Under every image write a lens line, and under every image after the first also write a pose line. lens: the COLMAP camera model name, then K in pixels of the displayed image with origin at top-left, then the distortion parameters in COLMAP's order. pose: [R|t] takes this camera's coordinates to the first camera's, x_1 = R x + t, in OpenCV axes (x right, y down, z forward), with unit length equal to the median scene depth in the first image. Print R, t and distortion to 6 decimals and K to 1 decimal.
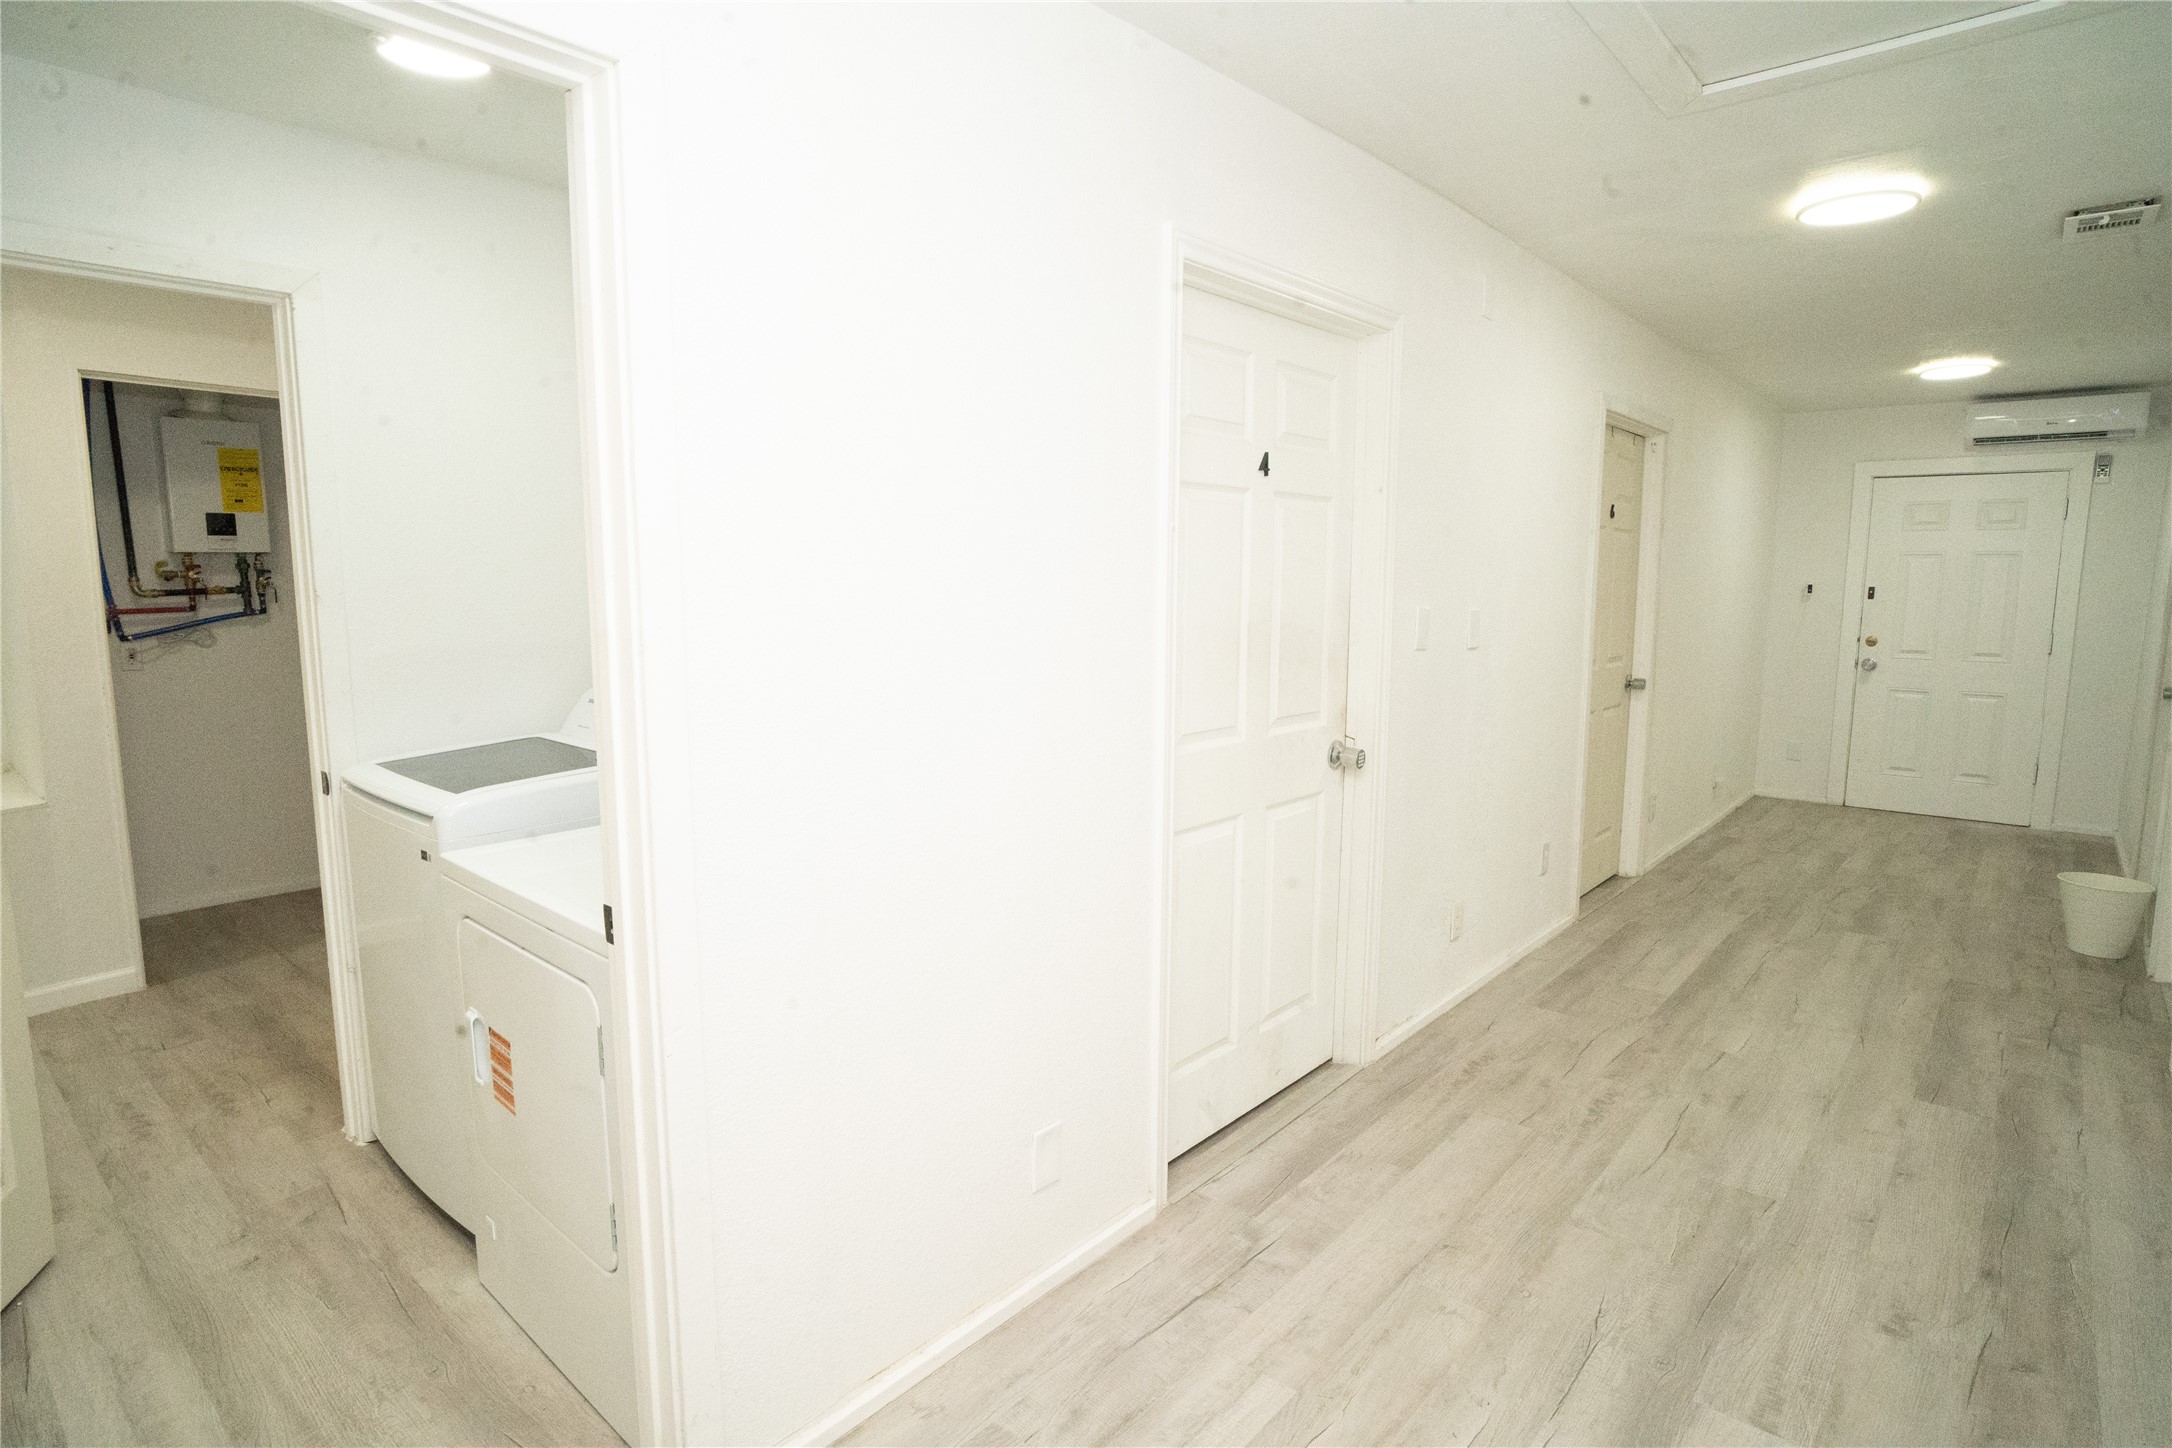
lens RADIAL K [[1140.1, 0, 1090.3], [0, 1140.1, 718.6], [0, 0, 1]] dist [-0.051538, 0.026689]
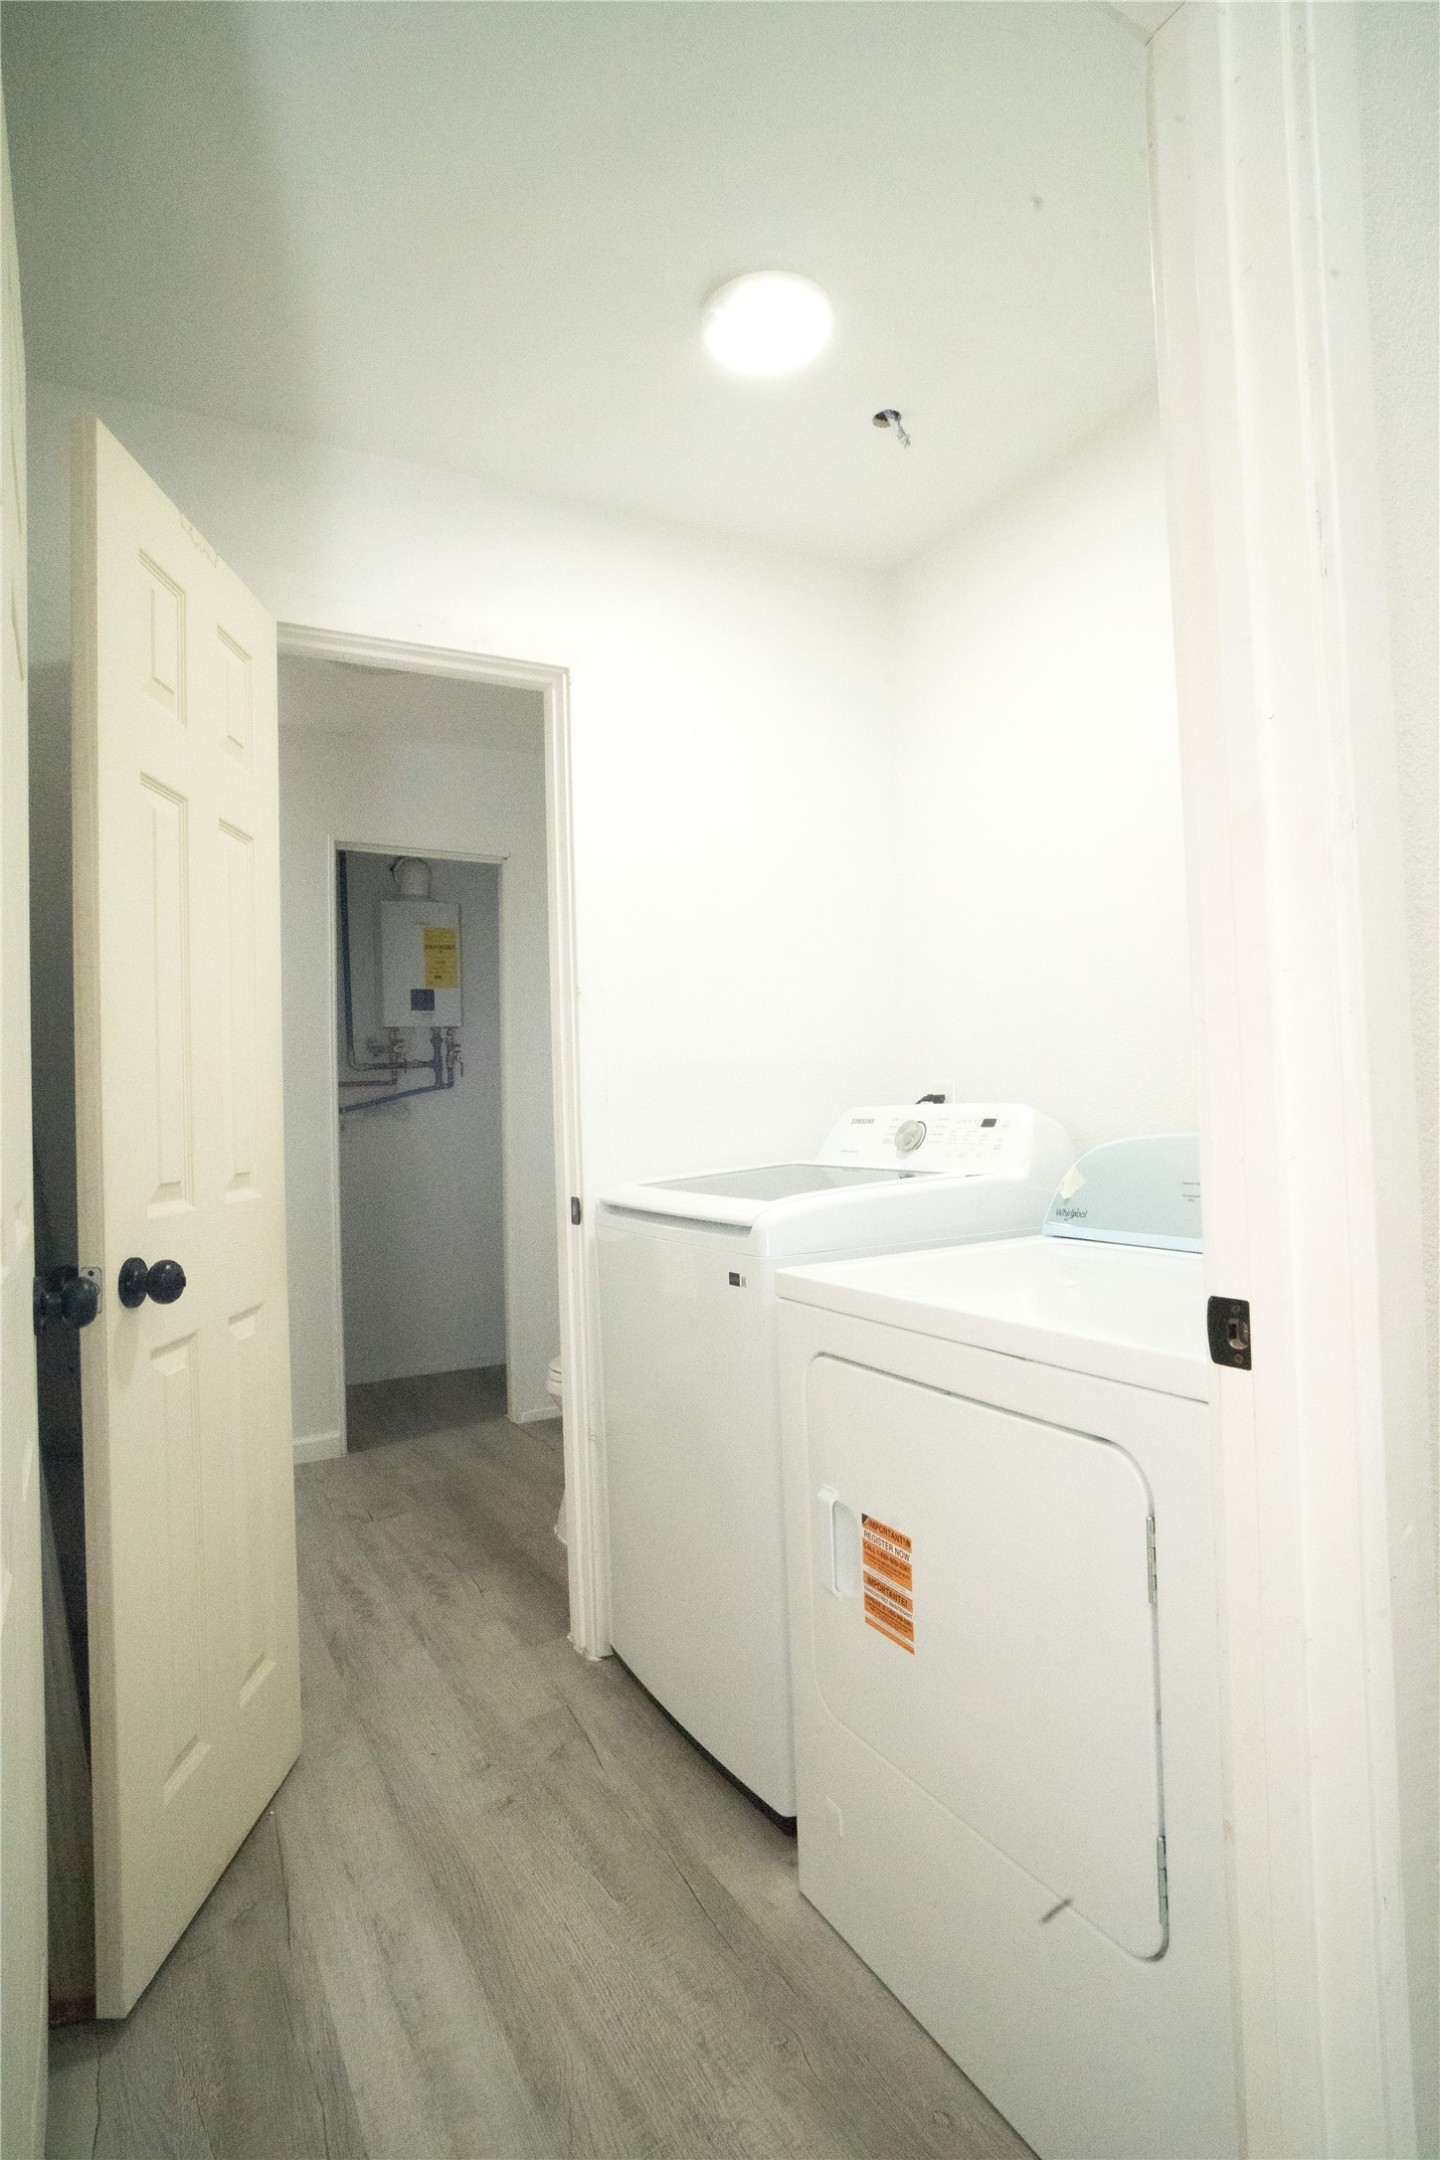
lens RADIAL K [[1133.8, 0, 727.7], [0, 1133.8, 1066.3], [0, 0, 1]] dist [-0.051538, 0.026689]
pose [[0.942413, -0.045576, -0.331331, -0.261371], [-0.007206, 0.987675, -0.156354, 0.077427], [0.334373, 0.149737, 0.930469, 0.198225]]
